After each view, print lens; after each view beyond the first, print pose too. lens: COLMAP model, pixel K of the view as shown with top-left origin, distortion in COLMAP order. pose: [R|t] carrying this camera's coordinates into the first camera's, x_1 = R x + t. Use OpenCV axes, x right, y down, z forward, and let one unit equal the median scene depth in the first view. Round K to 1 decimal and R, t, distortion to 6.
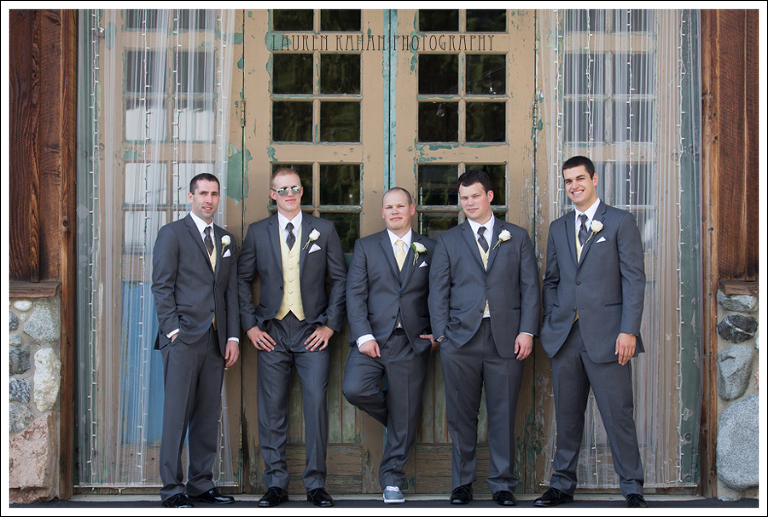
lens RADIAL K [[1591.3, 0, 383.9], [0, 1591.3, 261.6], [0, 0, 1]] dist [0.011112, 0.000000]
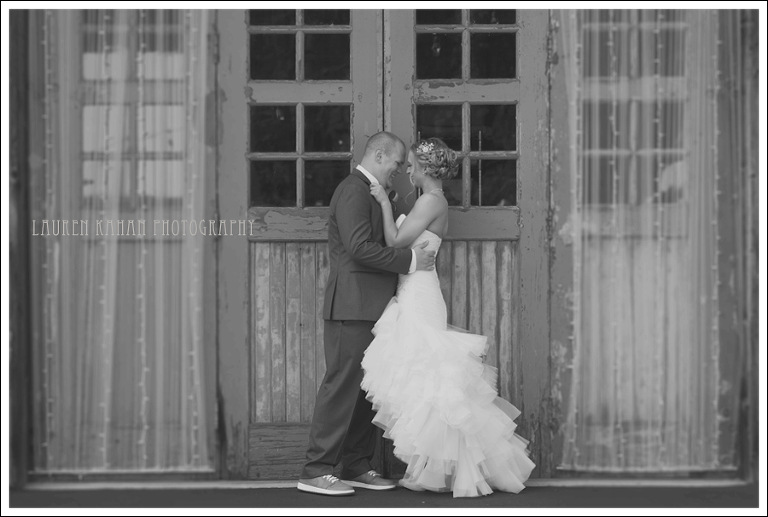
lens RADIAL K [[1591.3, 0, 384.4], [0, 1591.3, 252.4], [0, 0, 1]] dist [0.011112, 0.000000]
pose [[0.999785, -0.006197, -0.019788, 0.020795], [0.006621, 0.999748, 0.021444, 0.001390], [0.019650, -0.021570, 0.999574, 0.120953]]
